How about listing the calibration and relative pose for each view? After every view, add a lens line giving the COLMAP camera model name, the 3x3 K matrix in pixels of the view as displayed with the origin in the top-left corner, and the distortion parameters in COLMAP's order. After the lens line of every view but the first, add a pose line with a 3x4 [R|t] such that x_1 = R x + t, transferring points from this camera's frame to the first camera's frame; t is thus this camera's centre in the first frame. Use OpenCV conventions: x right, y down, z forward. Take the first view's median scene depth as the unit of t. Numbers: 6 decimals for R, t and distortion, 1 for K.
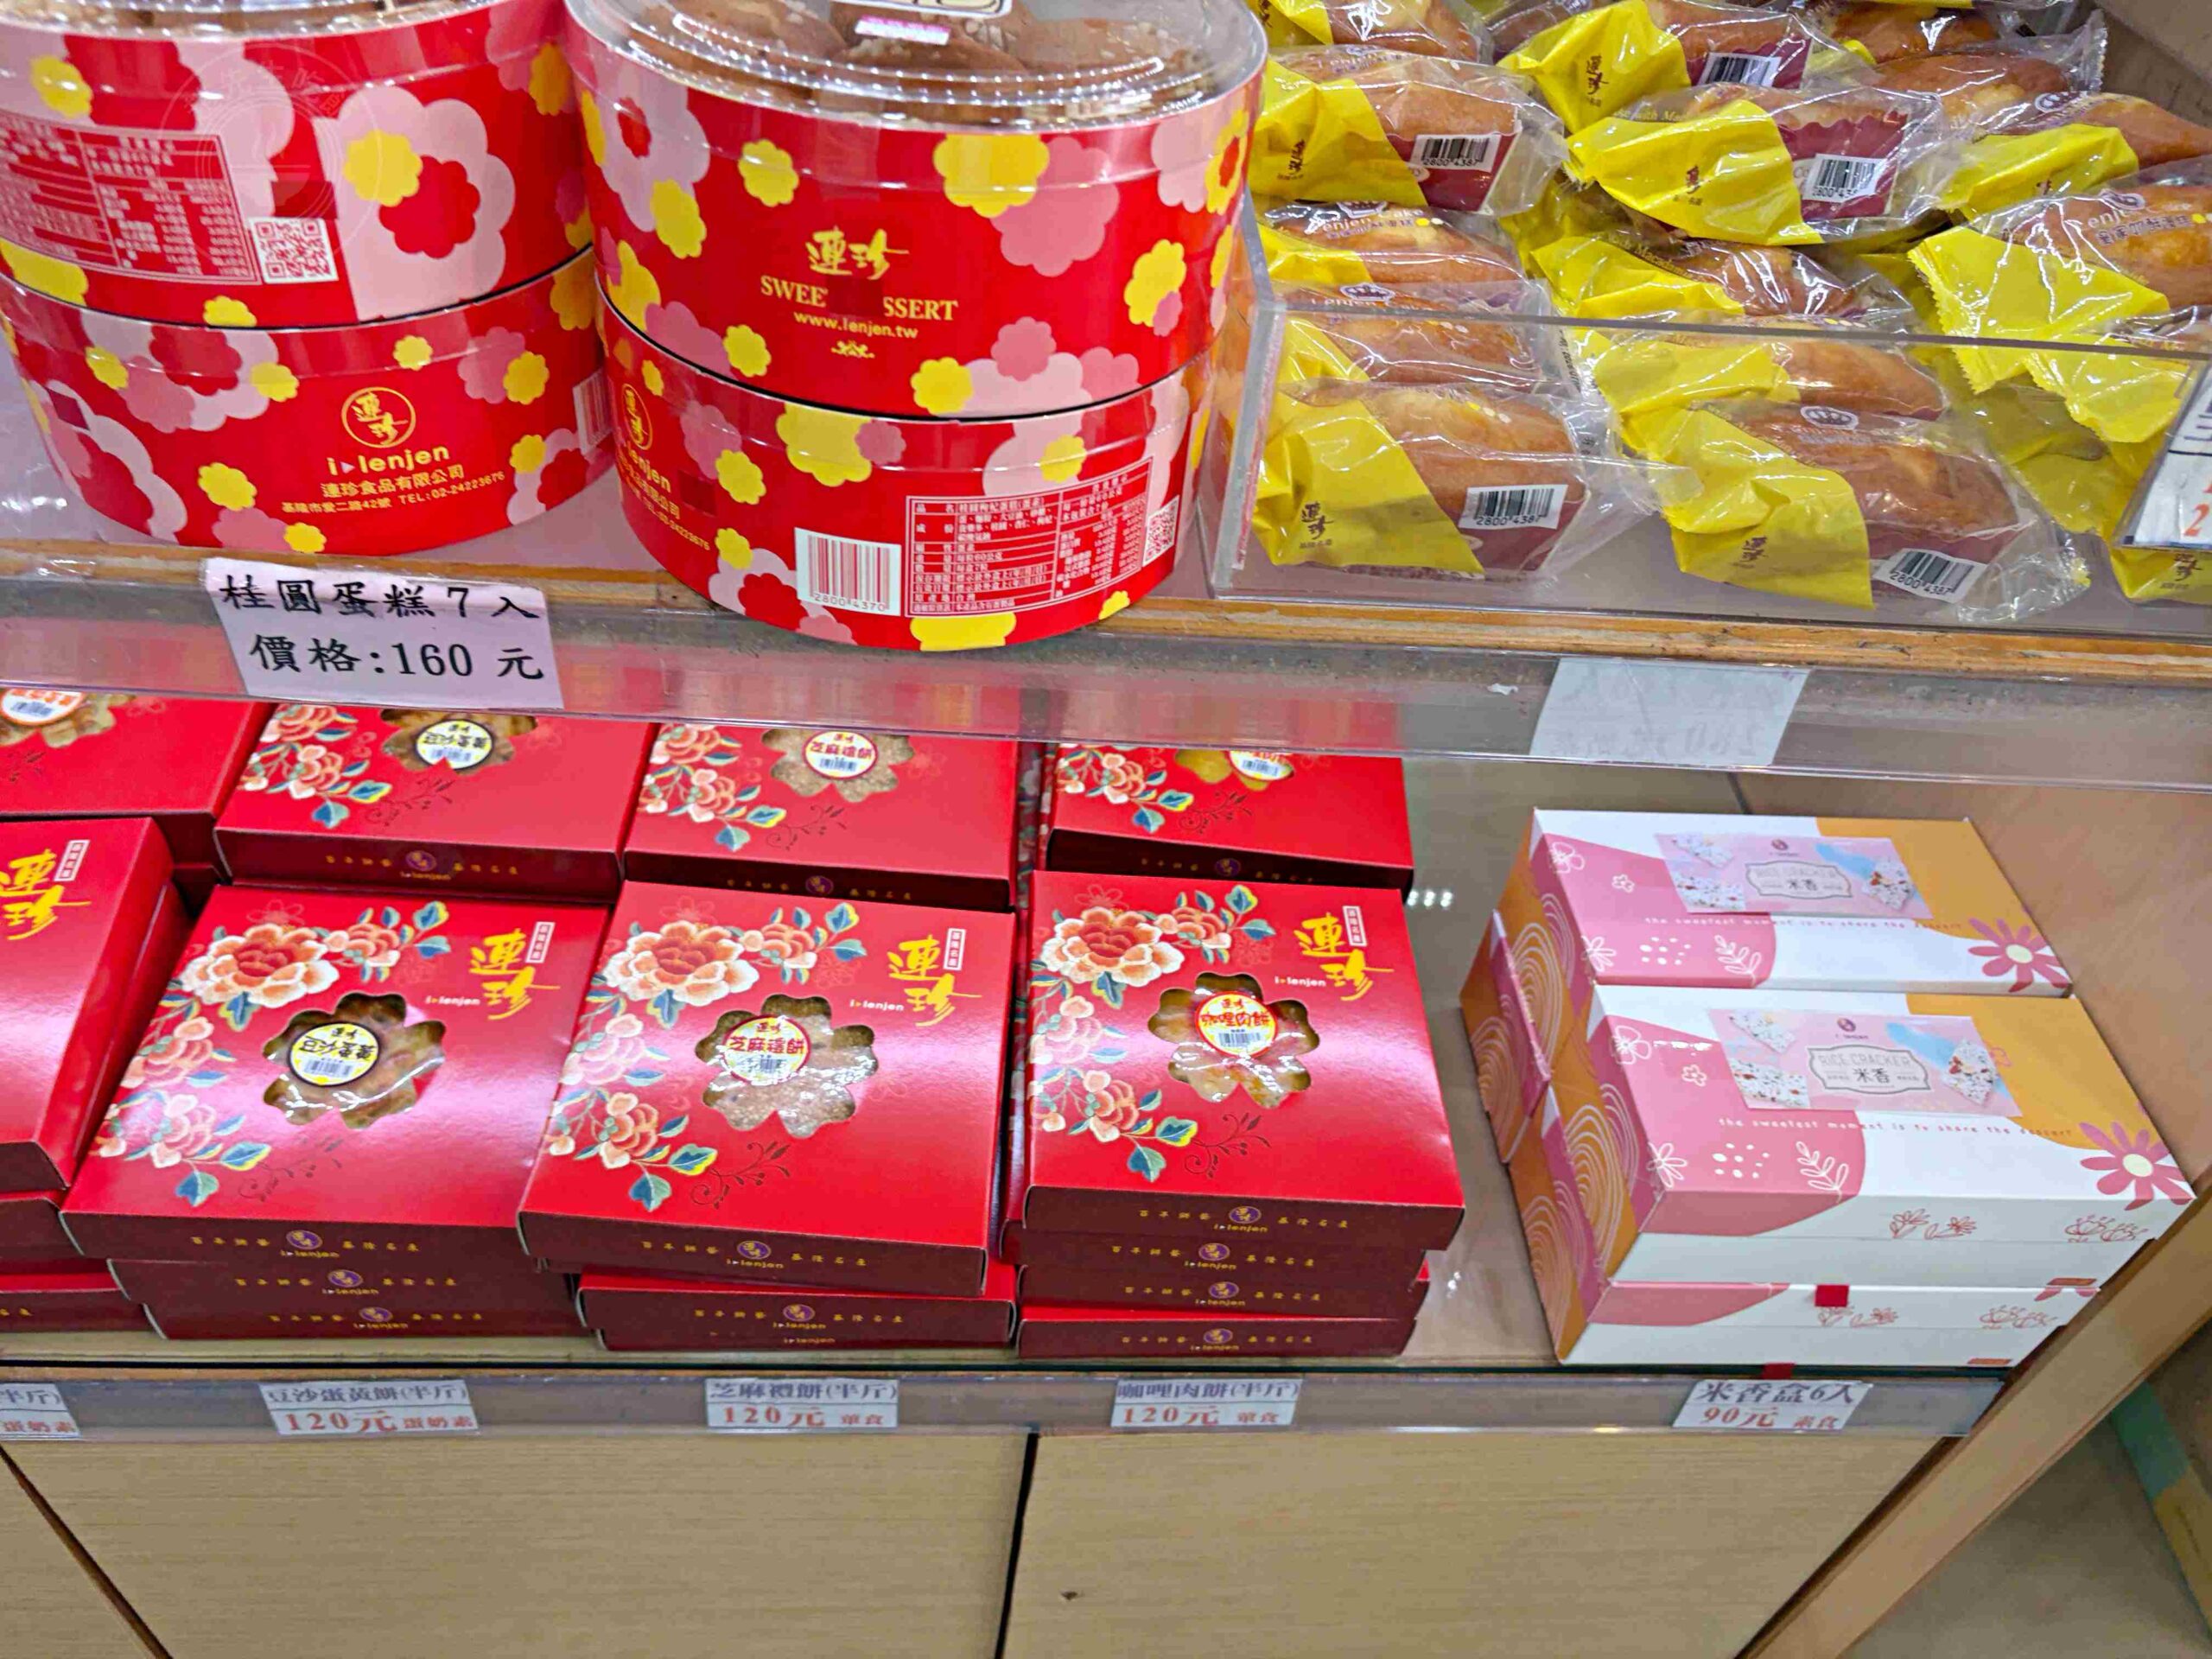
lens RADIAL K [[1625.4, 0, 1106.4], [0, 1625.4, 837.6], [0, 0, 1]] dist [0.005961, -0.029560]
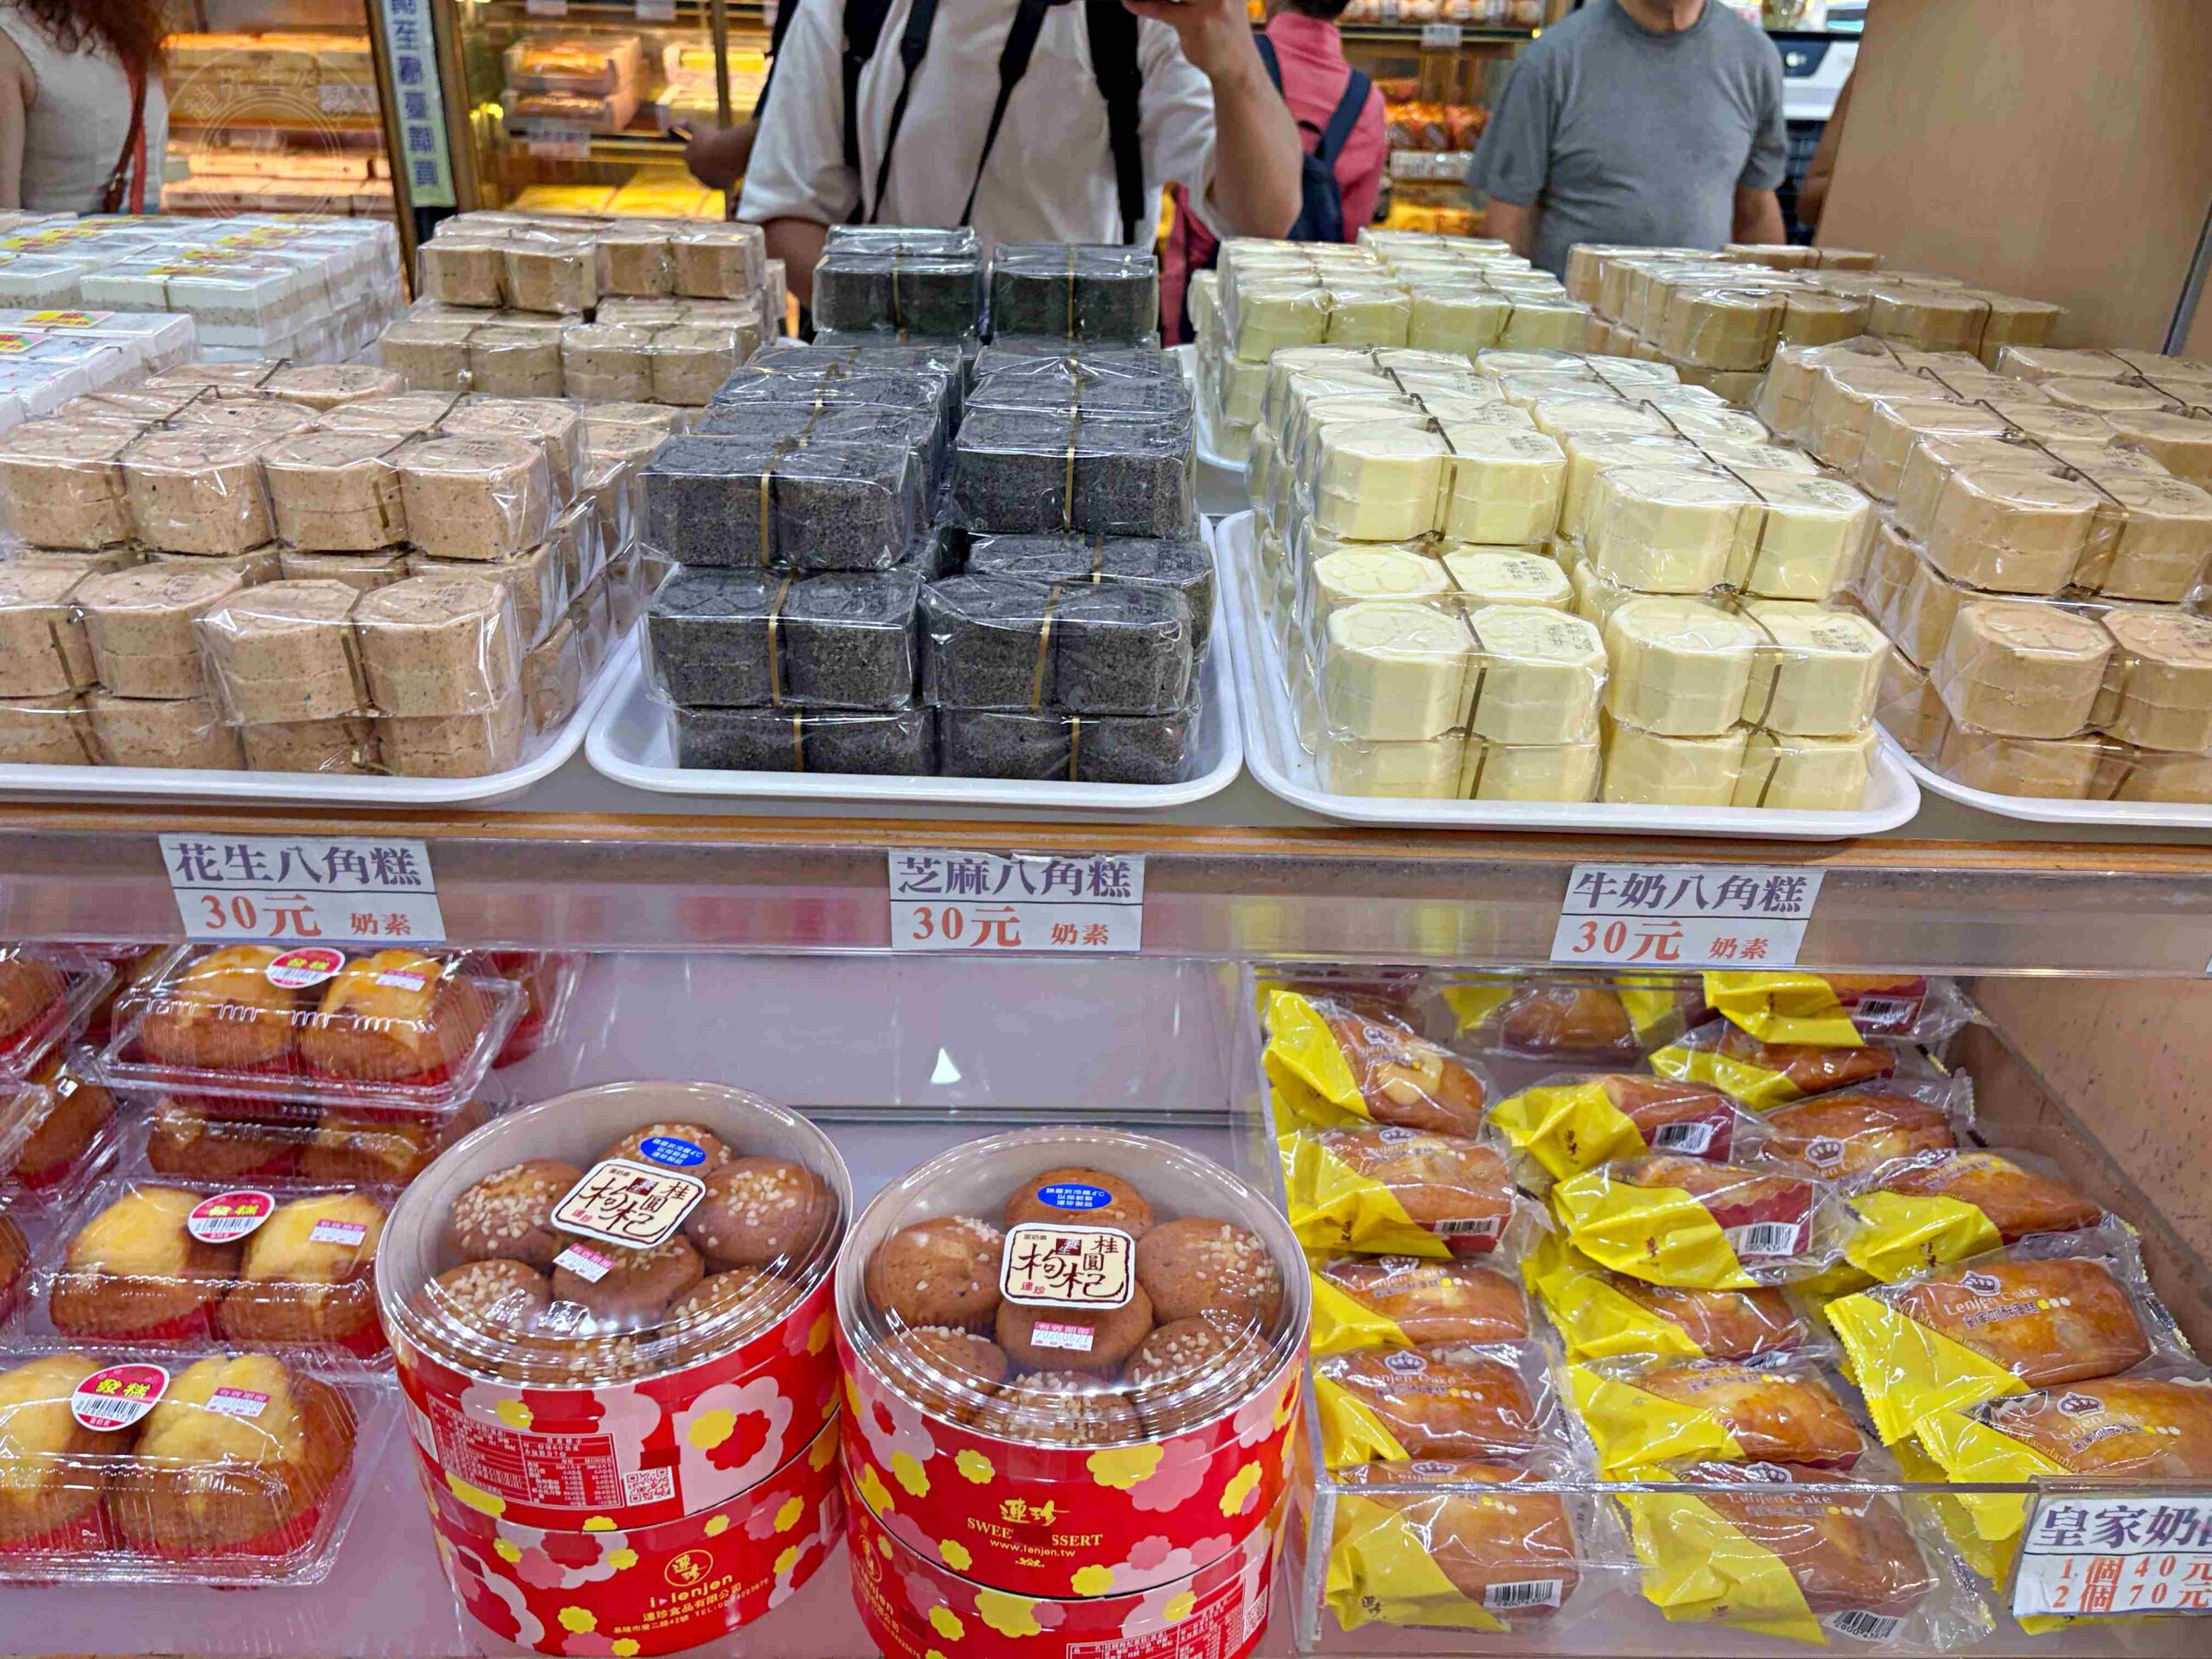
lens RADIAL K [[1625.4, 0, 1111.2], [0, 1625.4, 826.8], [0, 0, 1]] dist [0.005961, -0.029560]
pose [[0.997143, -0.041673, -0.063005, 0.030184], [0.020473, 0.951933, -0.305621, -0.449483], [0.072712, 0.303458, 0.950066, -0.515130]]
